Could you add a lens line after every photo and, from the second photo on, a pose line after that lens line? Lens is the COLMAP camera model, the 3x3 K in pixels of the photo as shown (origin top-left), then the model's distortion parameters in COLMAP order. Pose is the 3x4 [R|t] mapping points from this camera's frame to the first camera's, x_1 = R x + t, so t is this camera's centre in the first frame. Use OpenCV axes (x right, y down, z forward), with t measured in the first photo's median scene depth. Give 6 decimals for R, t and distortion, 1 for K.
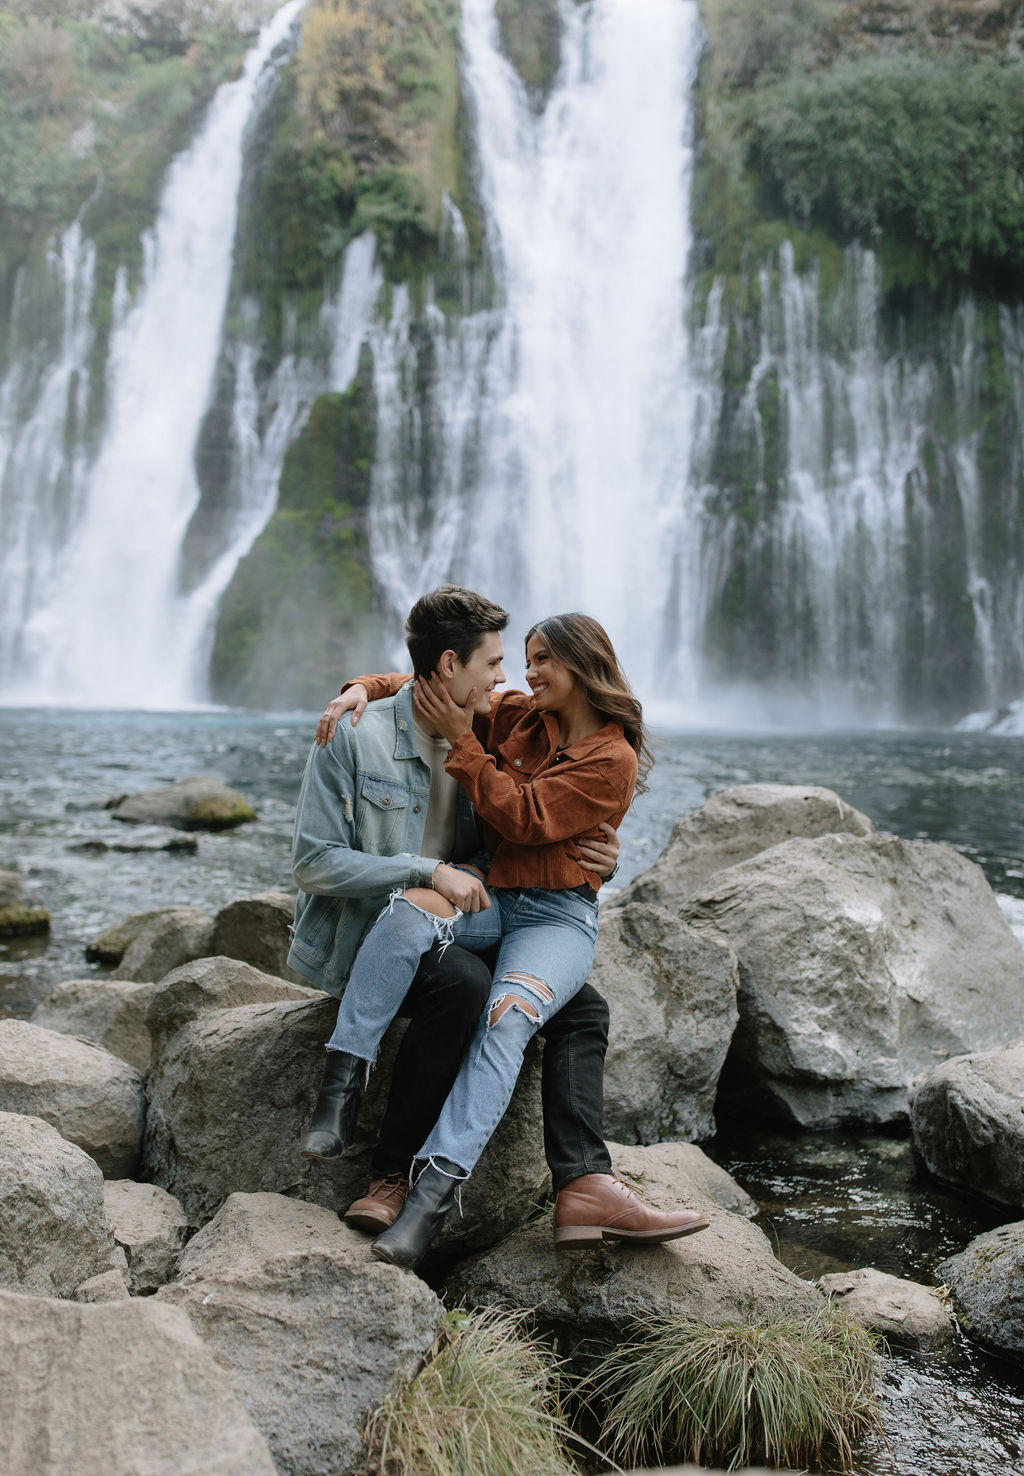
lens RADIAL K [[1495.3, 0, 518.6], [0, 1495.3, 765.1], [0, 0, 1]] dist [0.004859, -0.000368]
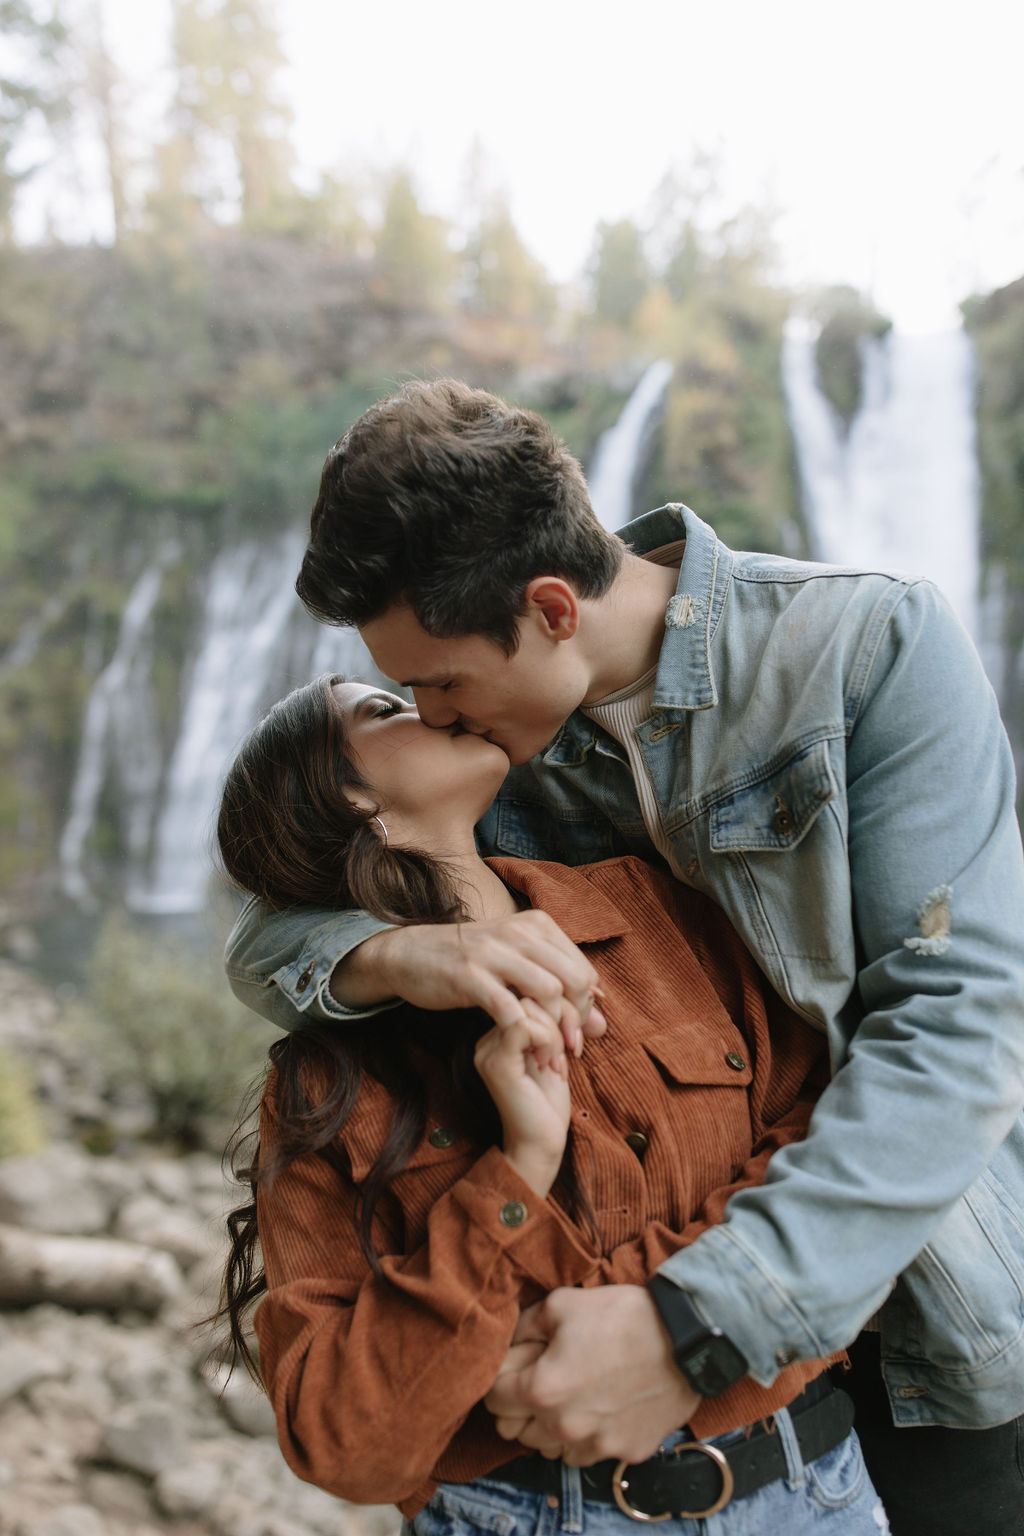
lens RADIAL K [[1472.7, 0, 520.5], [0, 1472.7, 765.1], [0, 0, 1]] dist [0.008584, -0.006369]
pose [[0.974324, -0.047588, -0.220063, 0.003823], [0.031887, 0.996722, -0.074357, -0.067455], [0.222880, 0.065431, 0.972648, -0.313024]]
